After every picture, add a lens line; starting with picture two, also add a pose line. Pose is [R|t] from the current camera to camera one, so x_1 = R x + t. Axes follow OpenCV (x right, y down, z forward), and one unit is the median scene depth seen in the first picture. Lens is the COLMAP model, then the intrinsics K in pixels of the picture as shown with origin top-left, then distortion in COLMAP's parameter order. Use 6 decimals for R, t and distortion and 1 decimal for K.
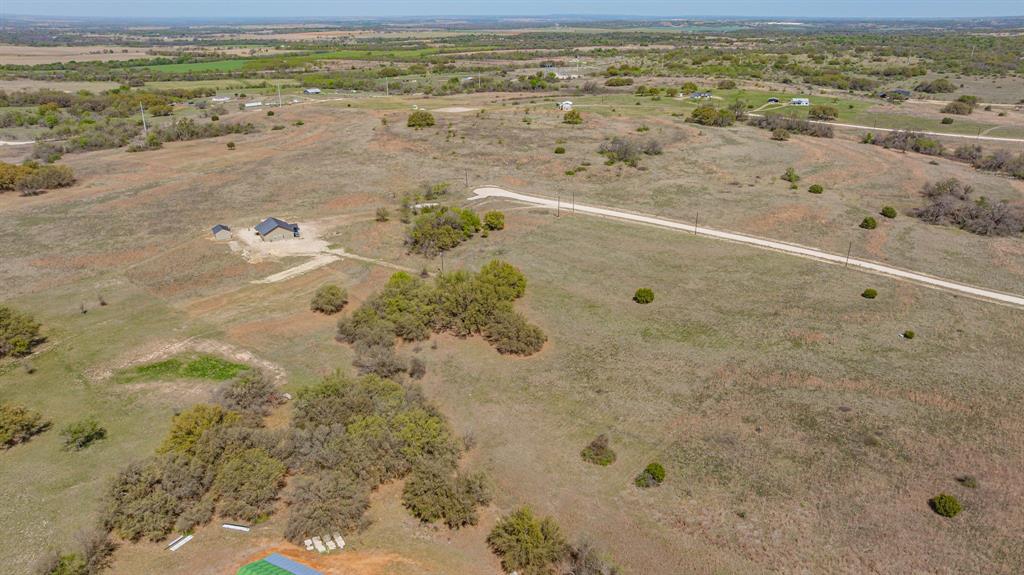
lens RADIAL K [[722.0, 0, 514.3], [0, 722.0, 288.5], [0, 0, 1]] dist [-0.038771, 0.041346]
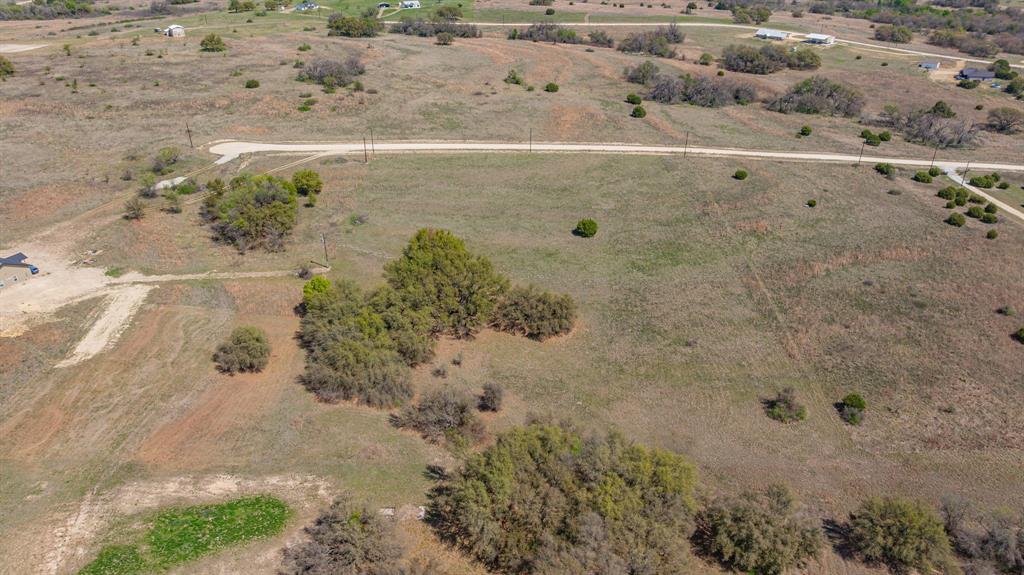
lens RADIAL K [[722.0, 0, 514.3], [0, 722.0, 288.5], [0, 0, 1]] dist [-0.038771, 0.041346]
pose [[0.785644, -0.284708, 0.549277, -0.397538], [0.221931, 0.958426, 0.179351, -0.097240], [-0.577504, -0.019004, 0.816167, 0.325704]]
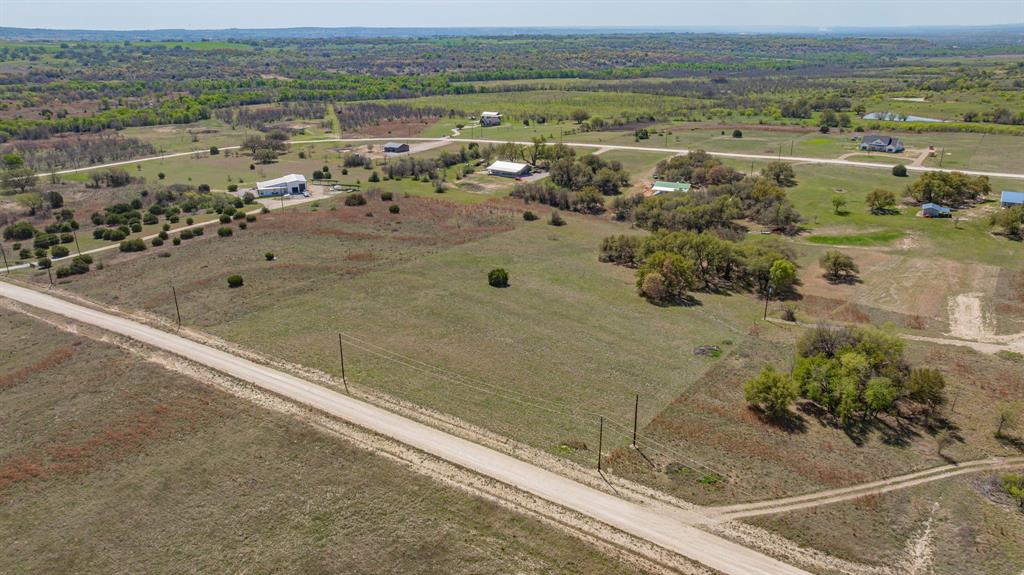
lens RADIAL K [[722.0, 0, 514.3], [0, 722.0, 288.5], [0, 0, 1]] dist [-0.038771, 0.041346]
pose [[-0.999703, 0.007953, -0.023038, 0.182329], [-0.009253, 0.750651, 0.660634, -0.564162], [0.022548, 0.660651, -0.750355, 1.672910]]
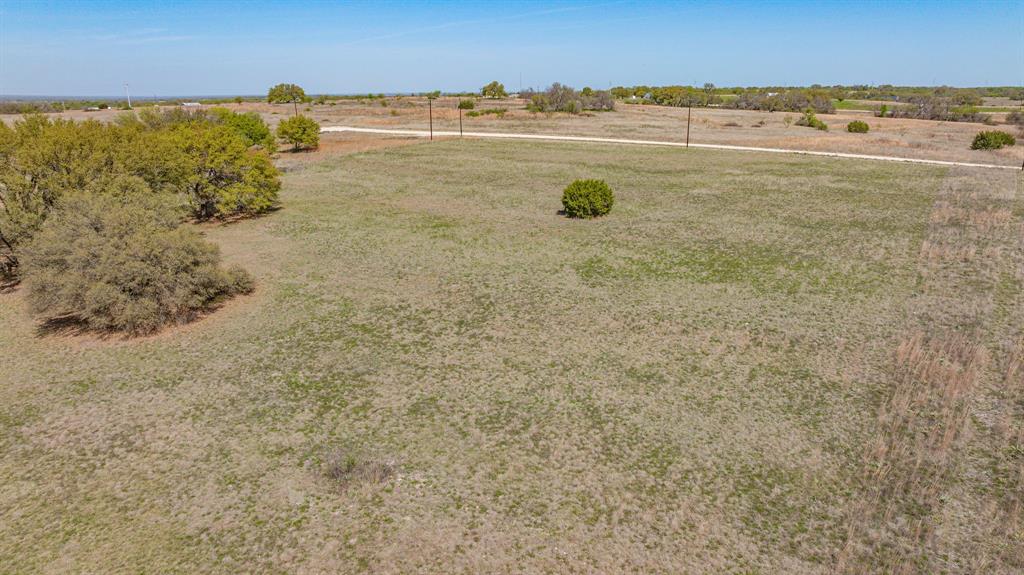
lens RADIAL K [[722.0, 0, 514.3], [0, 722.0, 288.5], [0, 0, 1]] dist [-0.038771, 0.041346]
pose [[0.997901, -0.021043, 0.061242, 0.119105], [0.026938, 0.994912, -0.097076, 0.090735], [-0.058887, 0.098522, 0.993391, 0.637379]]
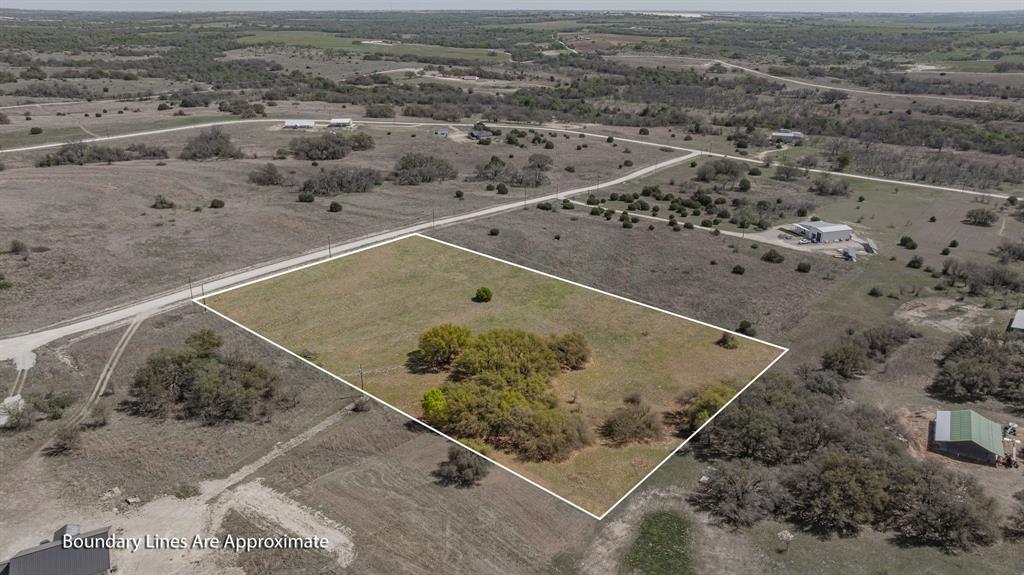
lens RADIAL K [[722.0, 0, 514.3], [0, 722.0, 288.5], [0, 0, 1]] dist [-0.038771, 0.041346]
pose [[0.046765, -0.369163, 0.928187, -0.828797], [0.358431, 0.873526, 0.329363, -0.341017], [-0.932384, 0.317288, 0.173170, 0.763635]]
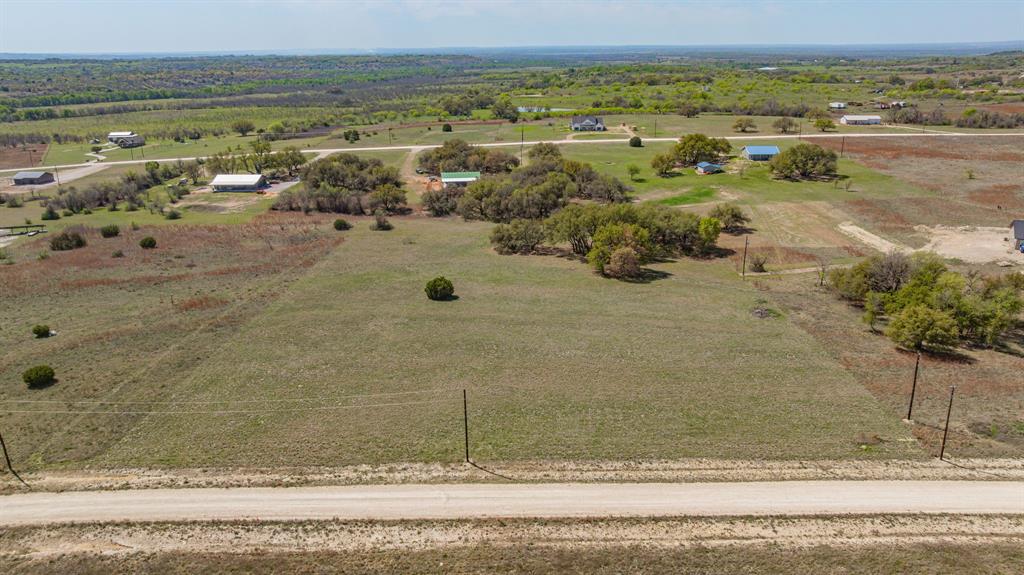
lens RADIAL K [[722.0, 0, 514.3], [0, 722.0, 288.5], [0, 0, 1]] dist [-0.038771, 0.041346]
pose [[-0.823118, 0.185032, -0.536880, 0.483877], [-0.199741, 0.790677, 0.578734, -0.391345], [0.531583, 0.583604, -0.613862, 1.447554]]
